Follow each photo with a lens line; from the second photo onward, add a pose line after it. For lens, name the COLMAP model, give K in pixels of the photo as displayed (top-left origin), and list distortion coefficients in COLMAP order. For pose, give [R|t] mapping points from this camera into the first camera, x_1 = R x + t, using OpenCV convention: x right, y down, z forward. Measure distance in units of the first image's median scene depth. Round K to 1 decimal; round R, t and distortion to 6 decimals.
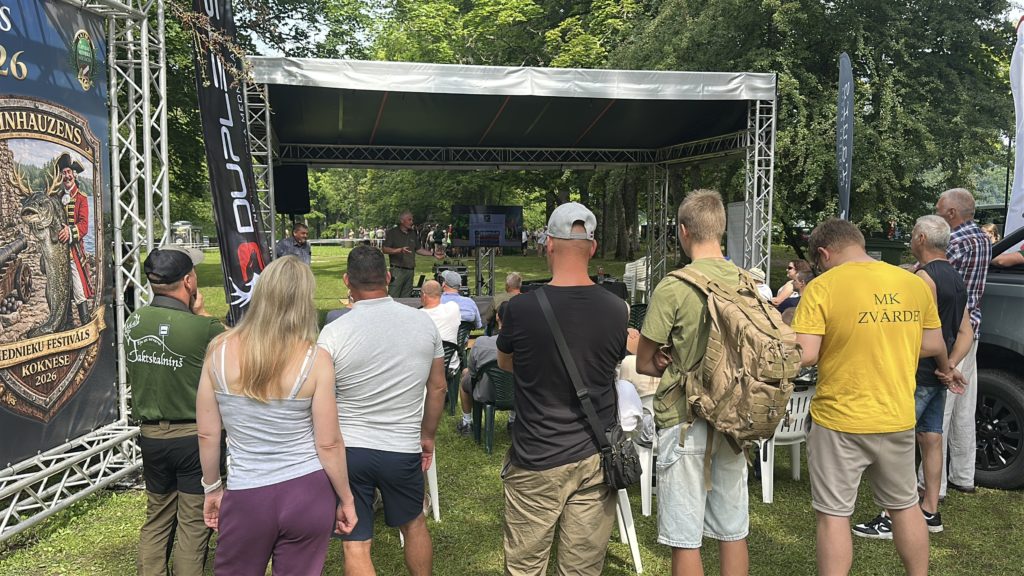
lens RADIAL K [[890.5, 0, 527.1], [0, 890.5, 286.5], [0, 0, 1]] dist [0.172958, -0.355423]
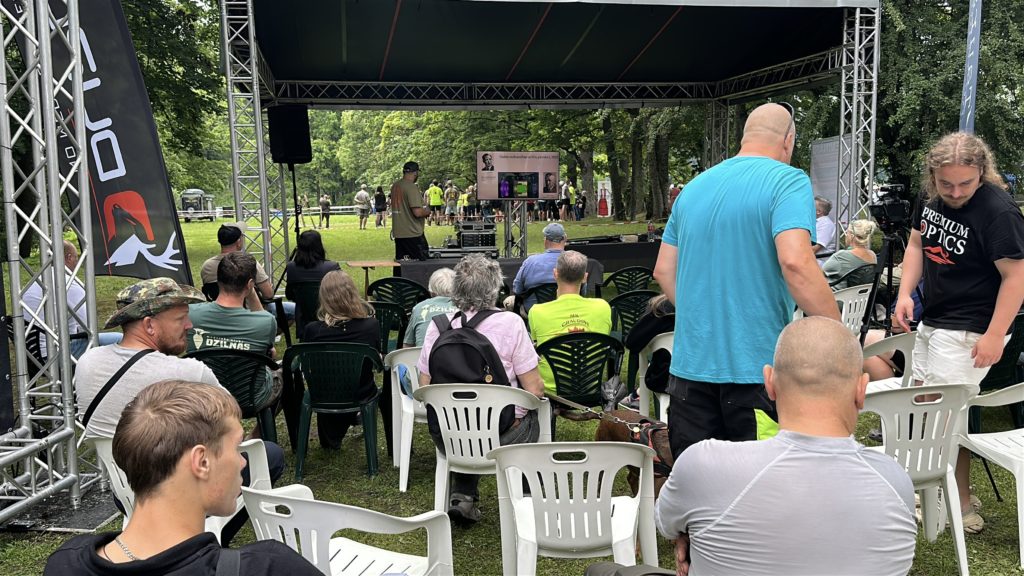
lens RADIAL K [[893.1, 0, 523.8], [0, 893.1, 279.2], [0, 0, 1]] dist [0.143087, -0.264880]
pose [[0.999713, -0.010806, -0.021372, -0.042488], [0.011361, 0.999596, 0.026044, 0.017380], [0.021082, -0.026279, 0.999432, 0.270417]]
